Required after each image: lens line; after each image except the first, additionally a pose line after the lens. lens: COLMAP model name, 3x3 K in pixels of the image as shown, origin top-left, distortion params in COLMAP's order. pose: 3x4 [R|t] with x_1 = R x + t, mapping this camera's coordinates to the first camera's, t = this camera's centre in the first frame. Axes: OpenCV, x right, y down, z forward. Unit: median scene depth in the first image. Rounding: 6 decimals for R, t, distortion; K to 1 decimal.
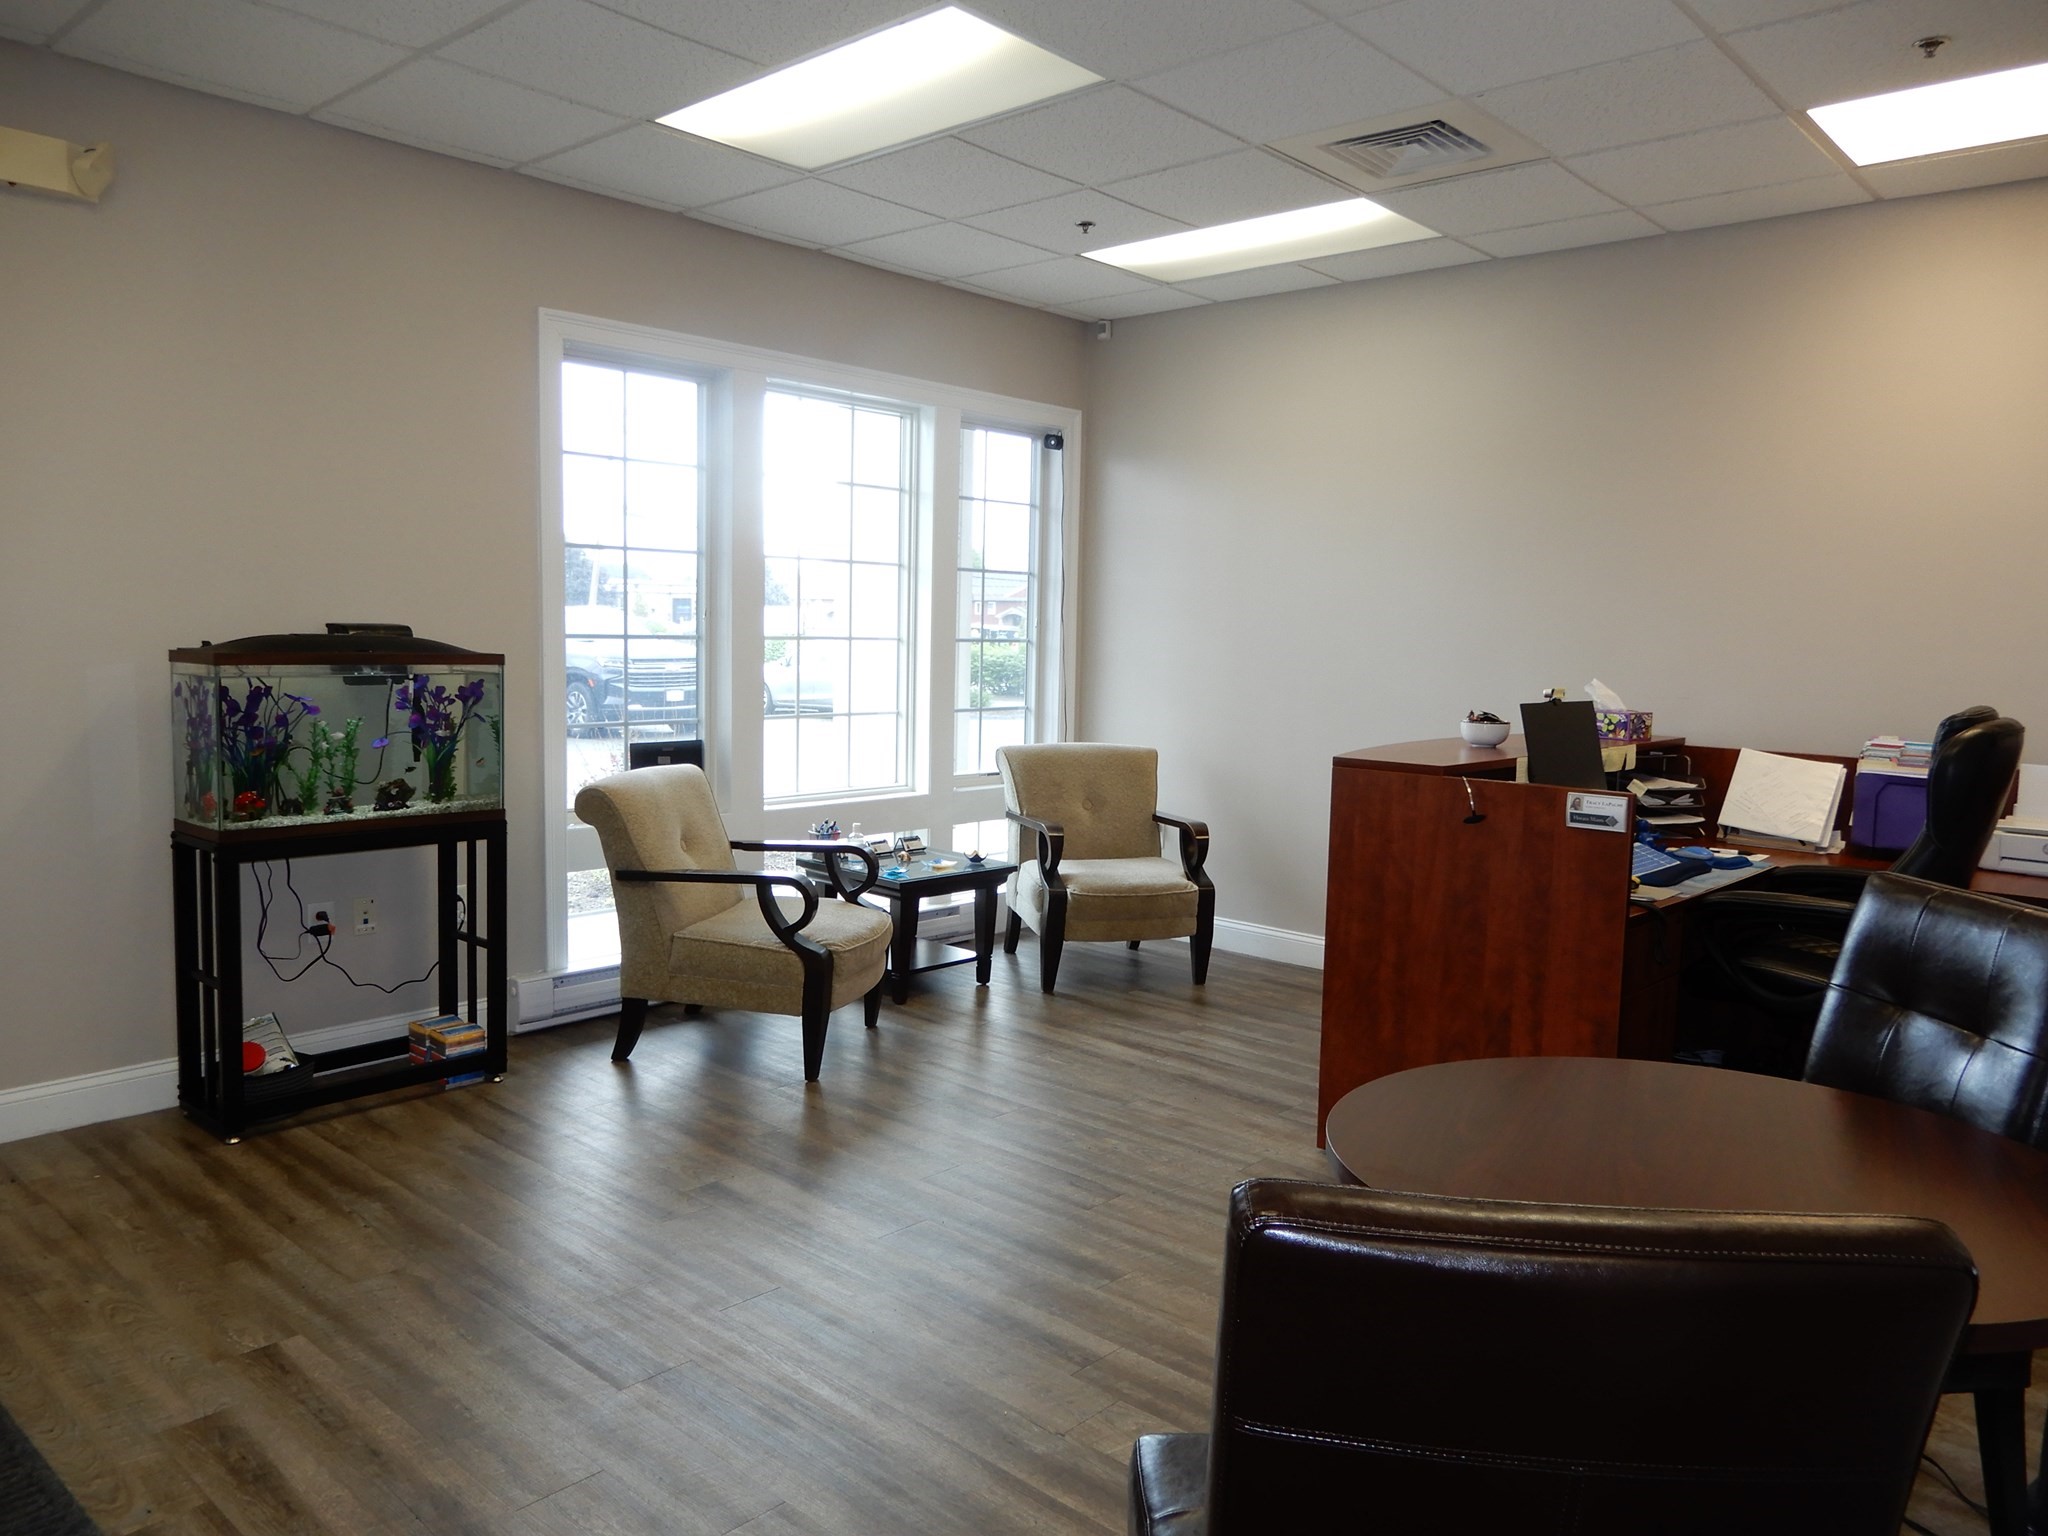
lens RADIAL K [[1461.6, 0, 1028.5], [0, 1461.6, 766.6], [0, 0, 1]] dist [0.013634, -0.001593]
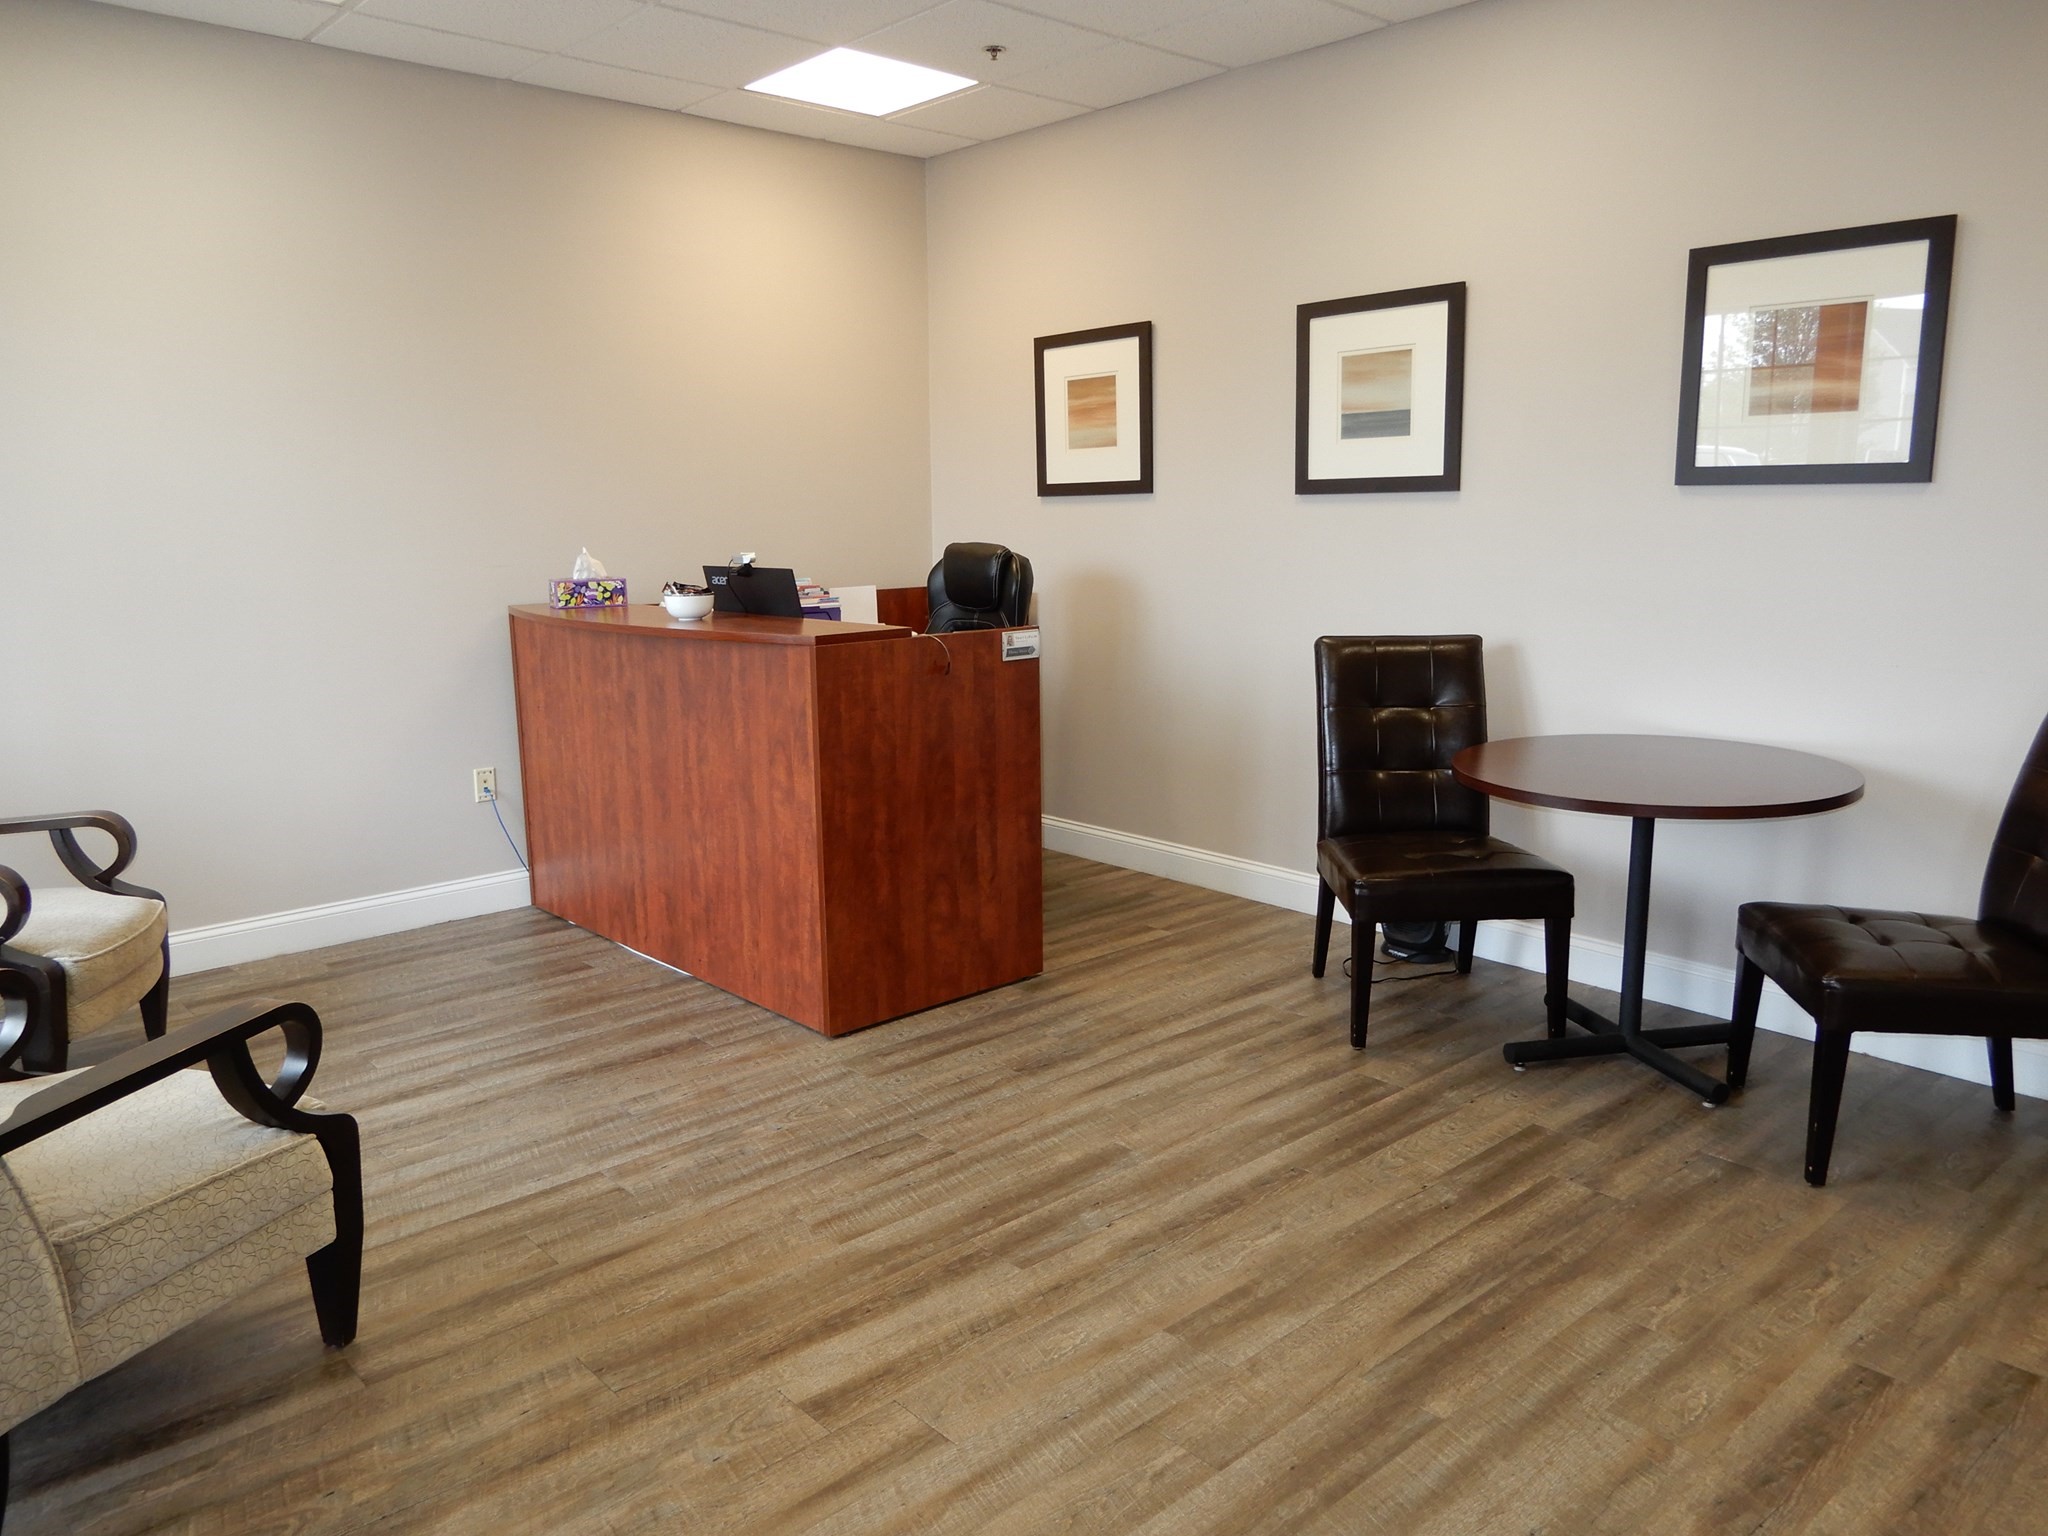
lens RADIAL K [[1461.6, 0, 1029.3], [0, 1461.6, 768.0], [0, 0, 1]] dist [0.013634, -0.001593]
pose [[0.088515, -0.203718, 0.975020, -0.743040], [0.109481, 0.974921, 0.193759, -0.094309], [-0.990040, 0.089595, 0.108598, 0.783403]]
